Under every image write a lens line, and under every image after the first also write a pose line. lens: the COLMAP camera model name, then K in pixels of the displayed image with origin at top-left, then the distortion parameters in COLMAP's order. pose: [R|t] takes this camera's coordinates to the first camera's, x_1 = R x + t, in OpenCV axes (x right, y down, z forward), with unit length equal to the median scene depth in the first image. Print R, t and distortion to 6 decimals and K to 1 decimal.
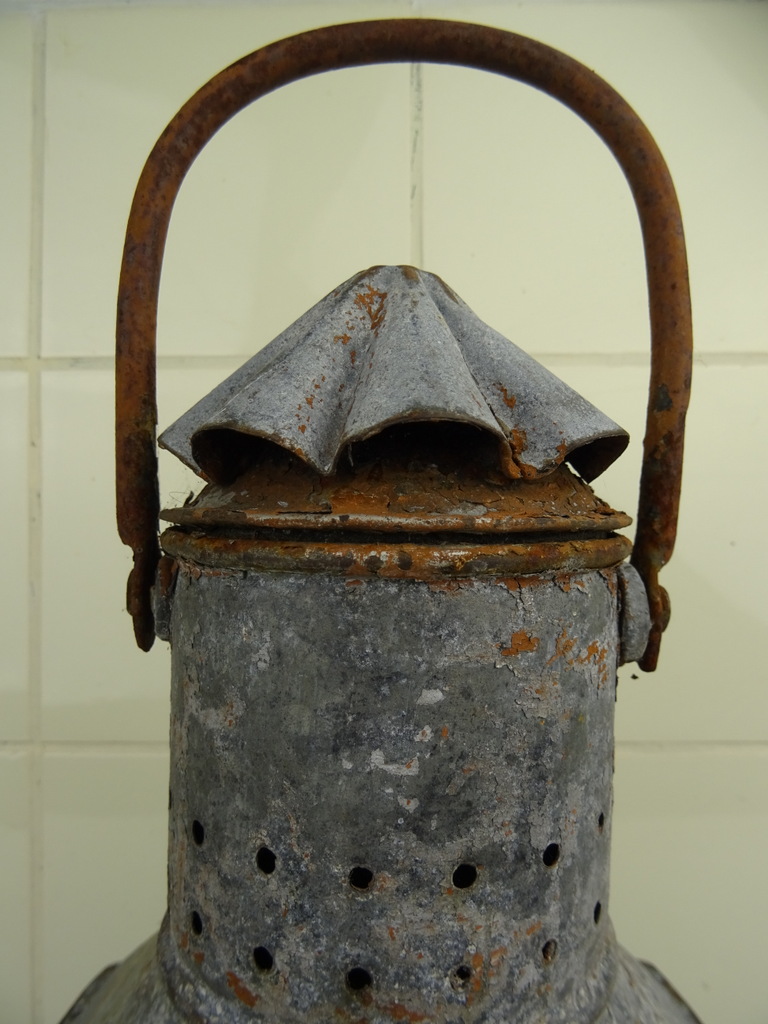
lens RADIAL K [[728.5, 0, 377.1], [0, 728.5, 505.2], [0, 0, 1]] dist [-0.008249, -0.002820]
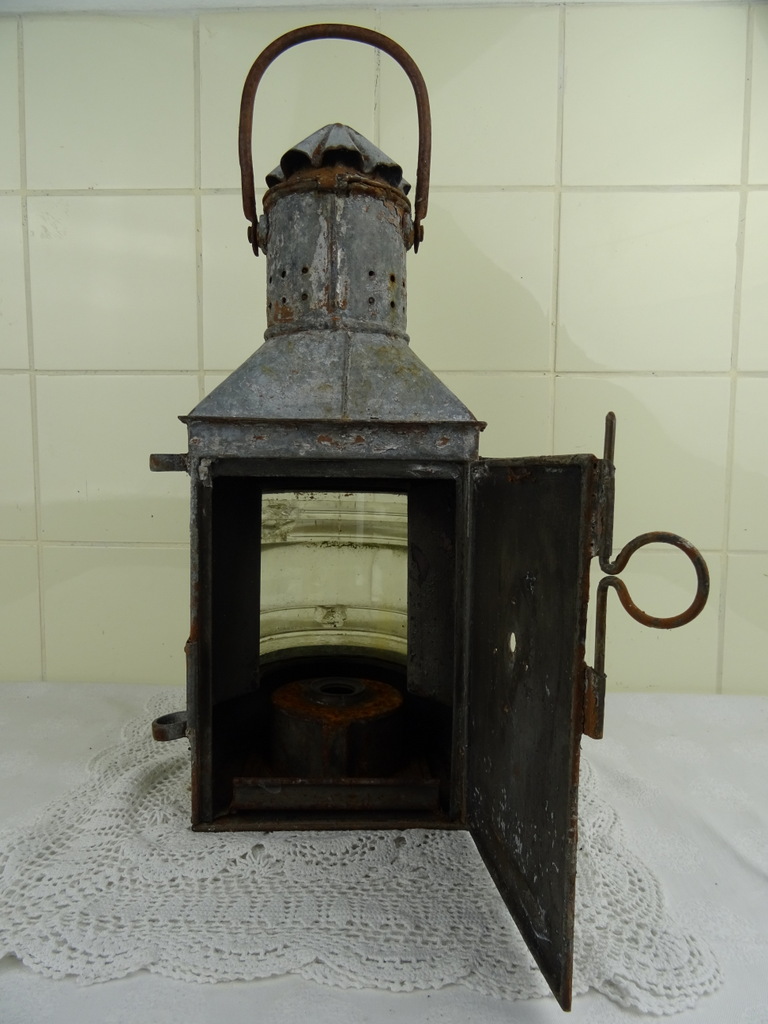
lens RADIAL K [[728.5, 0, 390.1], [0, 728.5, 515.2], [0, 0, 1]] dist [-0.008249, -0.002820]
pose [[0.999199, 0.010546, 0.038610, 0.100043], [-0.014804, 0.993632, 0.111700, 1.168288], [-0.037187, -0.112182, 0.992992, -2.810956]]
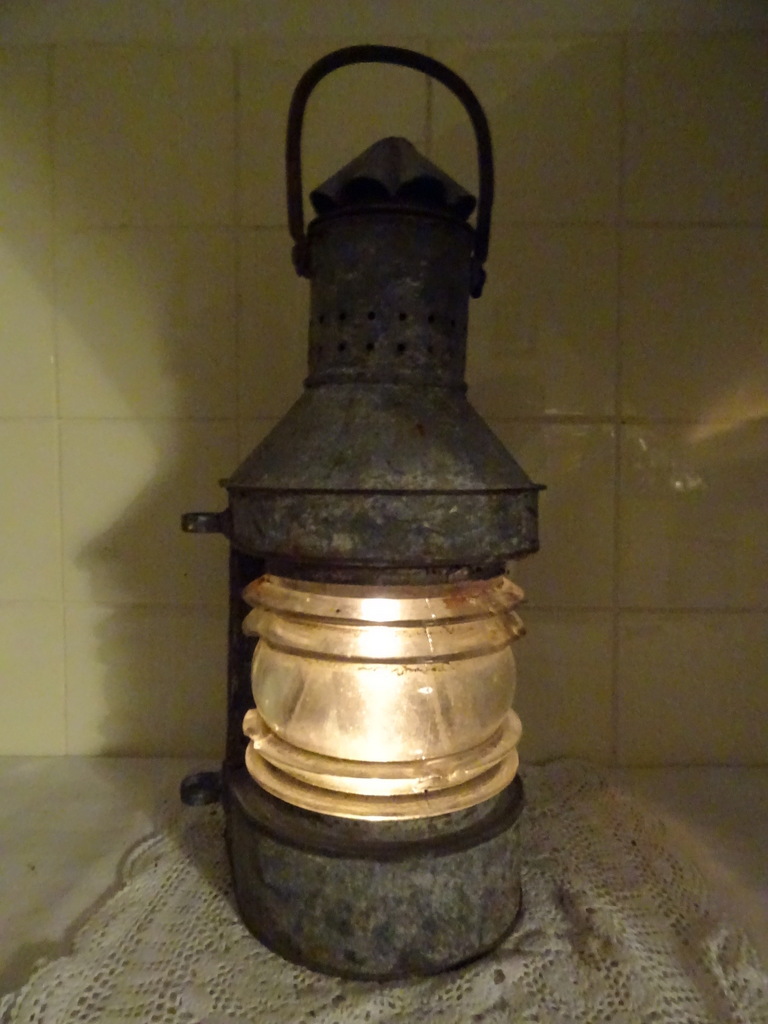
lens RADIAL K [[728.5, 0, 376.8], [0, 728.5, 508.1], [0, 0, 1]] dist [-0.008249, -0.002820]
pose [[0.963787, -0.003644, 0.266648, -0.898802], [-0.015015, 0.997579, 0.067903, 1.010053], [-0.266249, -0.069448, 0.961399, -1.967011]]
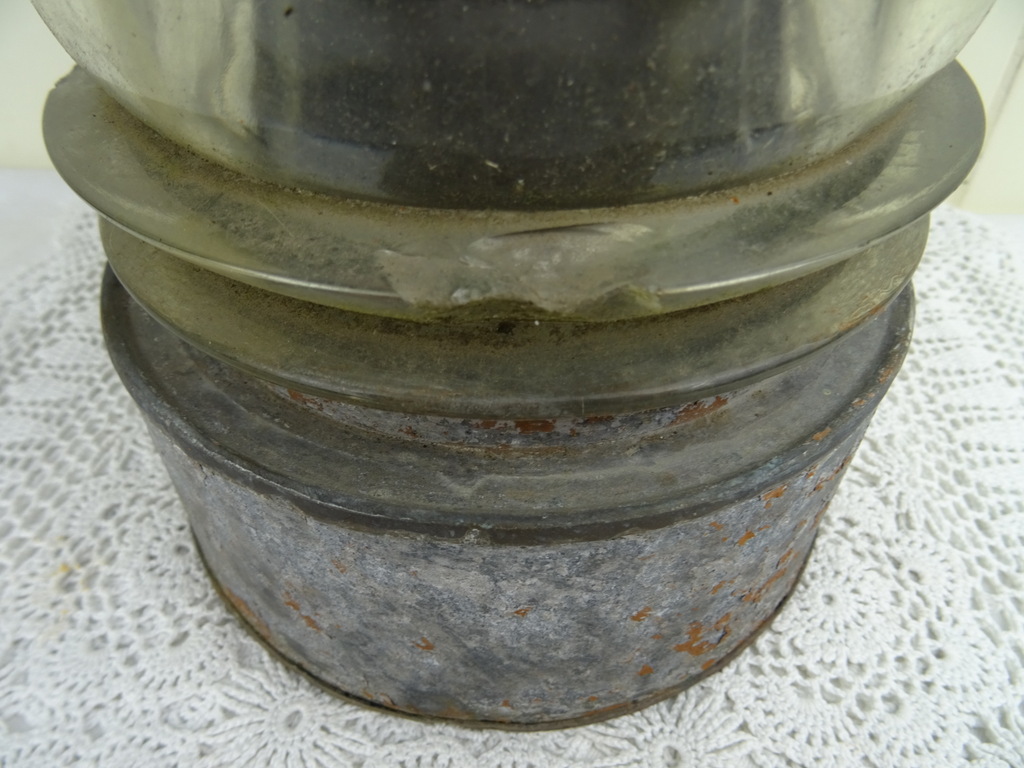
lens RADIAL K [[728.5, 0, 516.2], [0, 728.5, 381.4], [0, 0, 1]] dist [-0.008249, -0.002820]
pose [[0.998017, 0.048930, -0.039595, 0.073839], [-0.009321, 0.737001, 0.675827, 1.829539], [0.062249, -0.674118, 0.735996, 0.032220]]
